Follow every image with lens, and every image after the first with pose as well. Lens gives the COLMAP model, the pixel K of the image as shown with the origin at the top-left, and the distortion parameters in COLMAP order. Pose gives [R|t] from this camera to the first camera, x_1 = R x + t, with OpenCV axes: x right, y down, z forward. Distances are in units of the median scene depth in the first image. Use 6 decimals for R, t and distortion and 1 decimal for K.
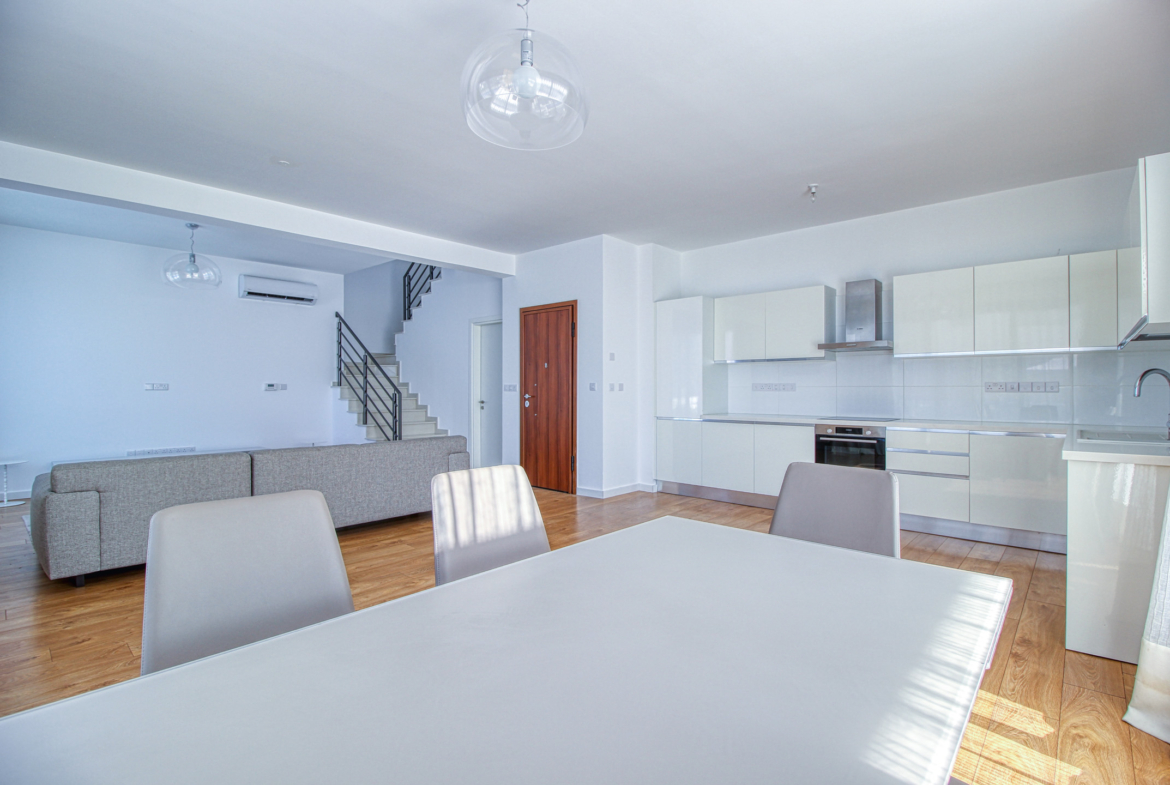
lens RADIAL K [[544.3, 0, 587.4], [0, 544.3, 386.5], [0, 0, 1]] dist [0.000693, -0.021806]
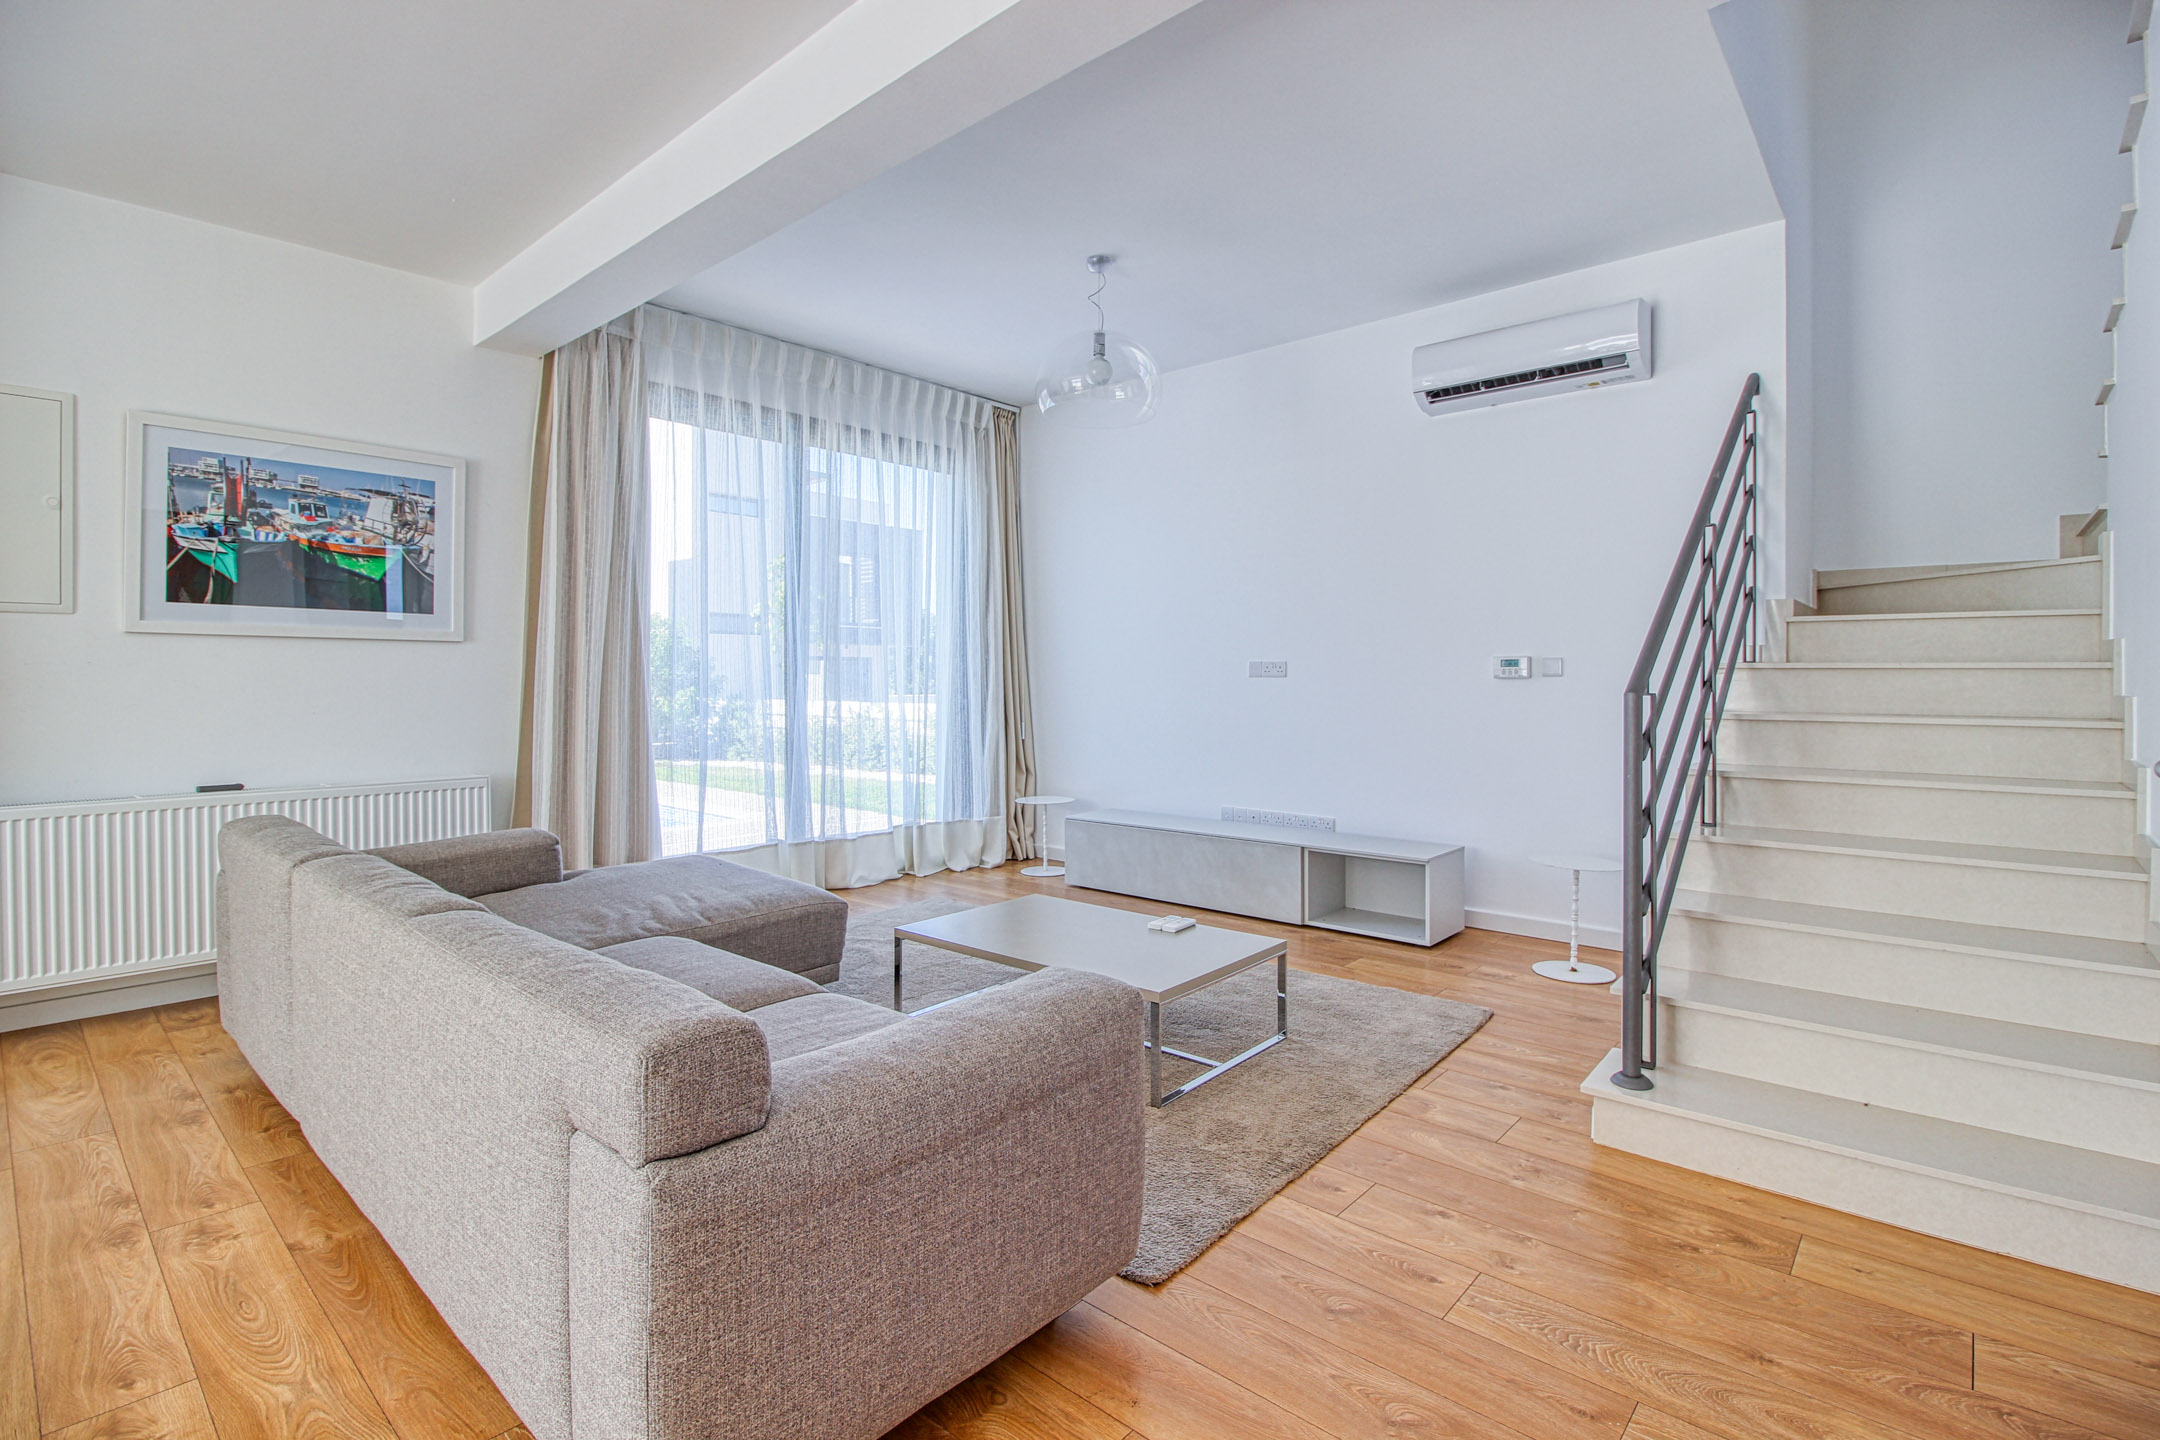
lens RADIAL K [[993.1, 0, 1077.1], [0, 993.1, 690.0], [0, 0, 1]] dist [0.002492, 0.000225]
pose [[0.015259, 0.012741, -0.999802, 0.005183], [0.003905, 0.999910, 0.012802, 0.005500], [0.999876, -0.004100, 0.015208, 0.733134]]
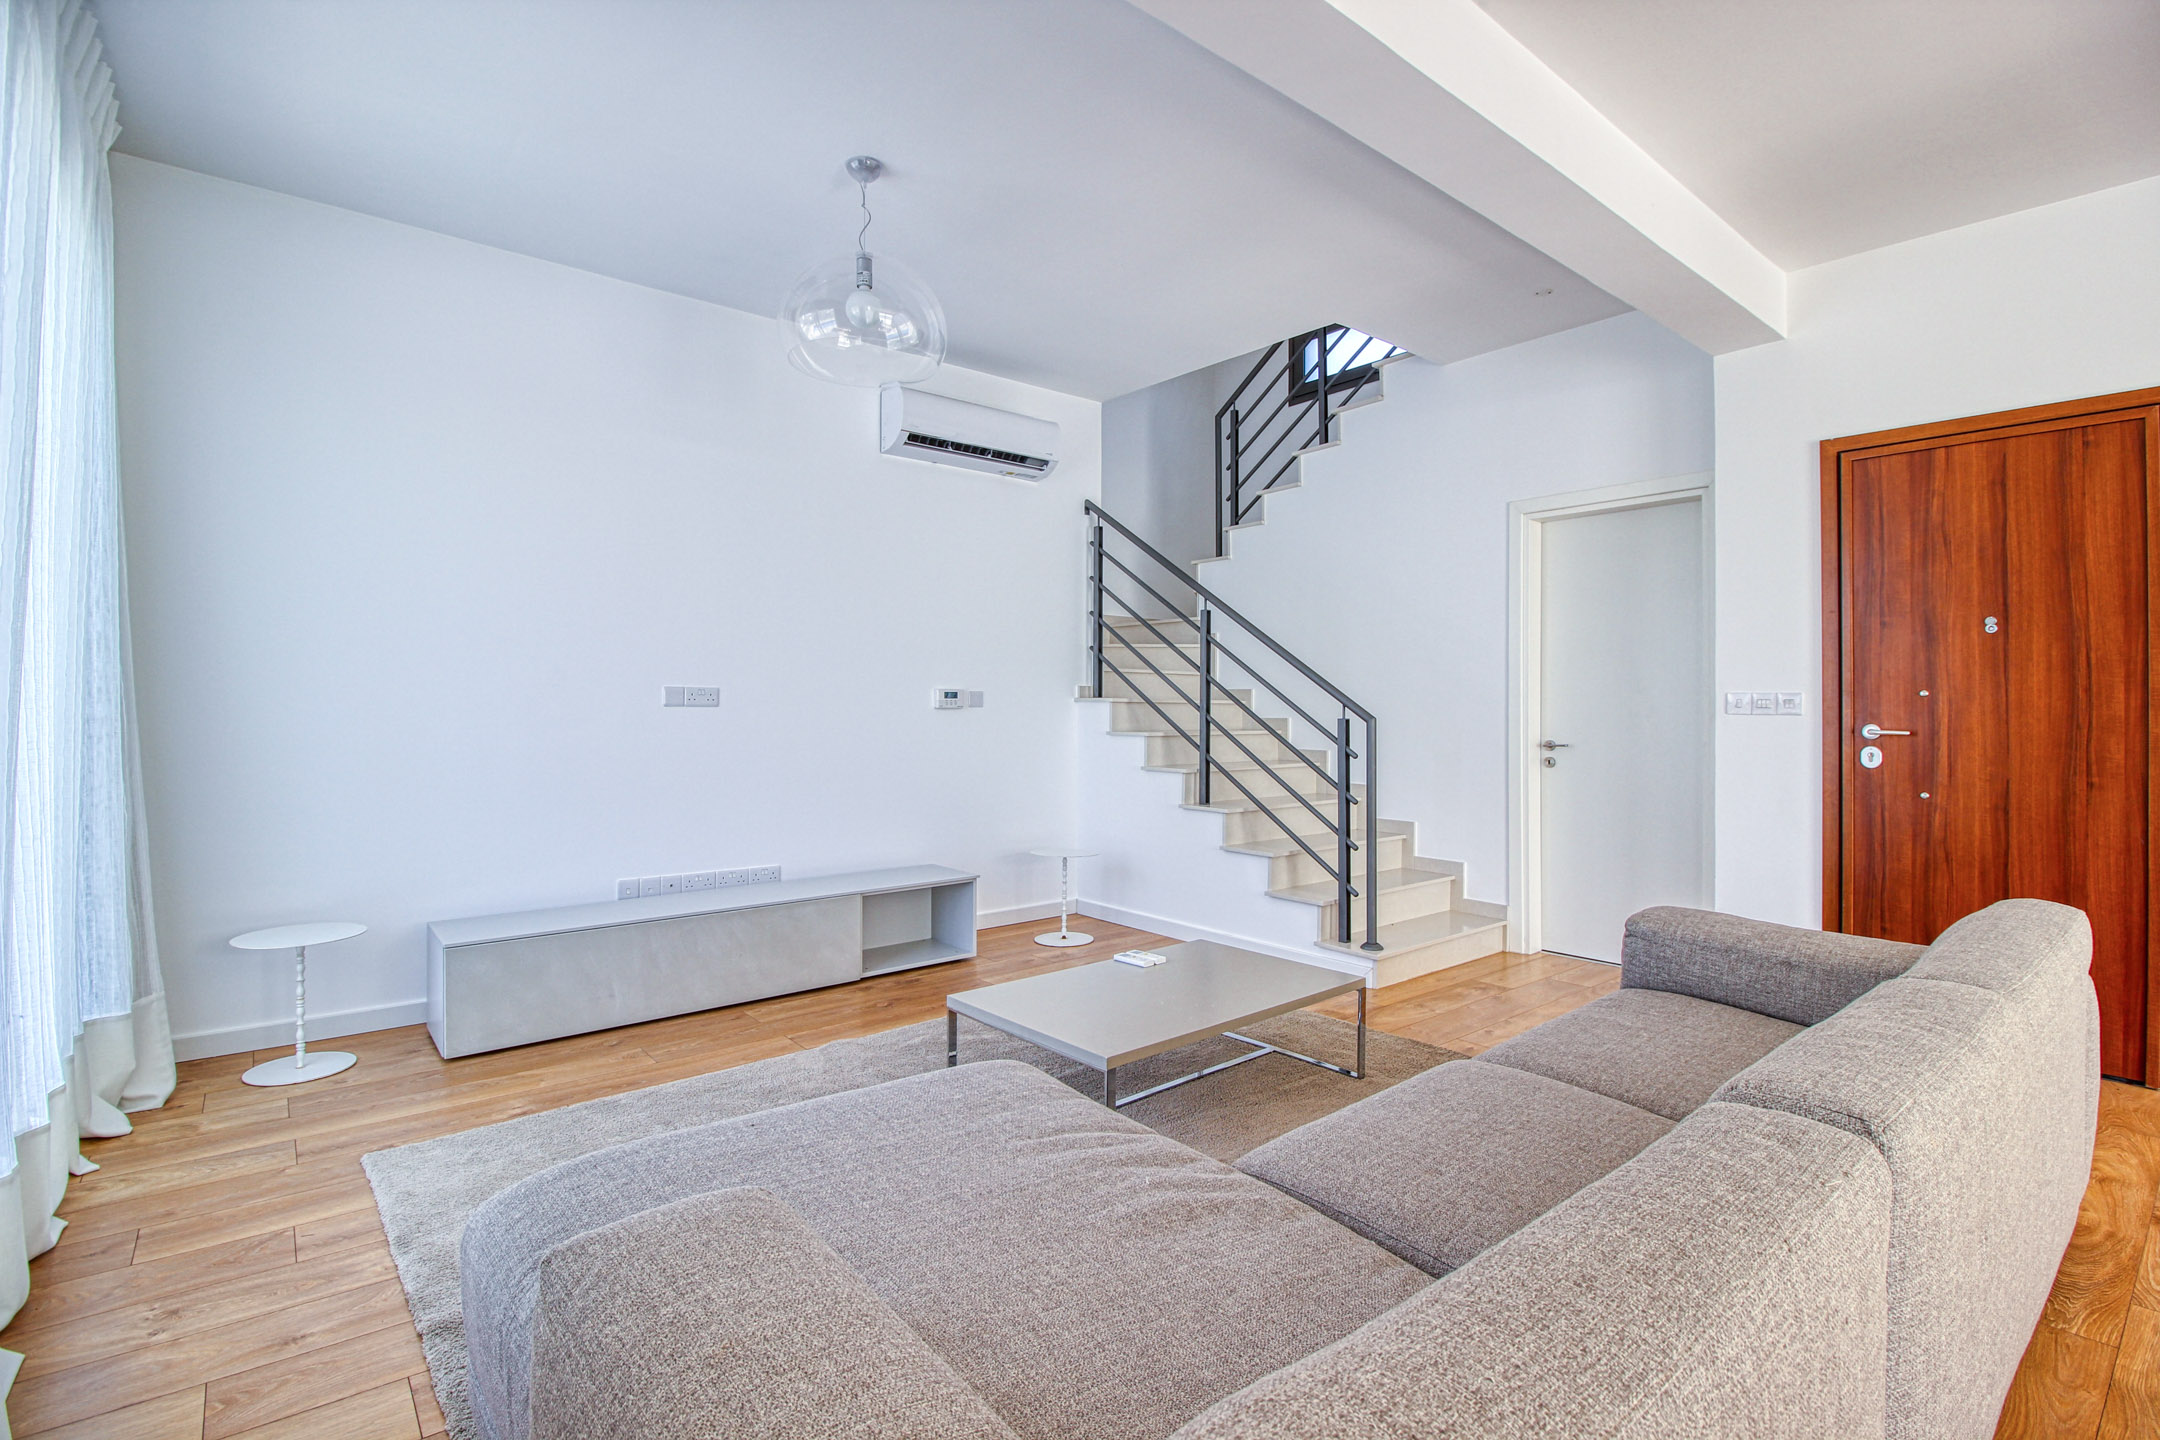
lens RADIAL K [[1004.9, 0, 1084.4], [0, 1004.9, 708.9], [0, 0, 1]] dist [0.000693, -0.021806]
pose [[0.989654, 0.003919, -0.143421, -0.396502], [-0.003105, 0.999978, 0.005899, 0.003094], [0.143441, -0.005392, 0.989644, 0.341696]]
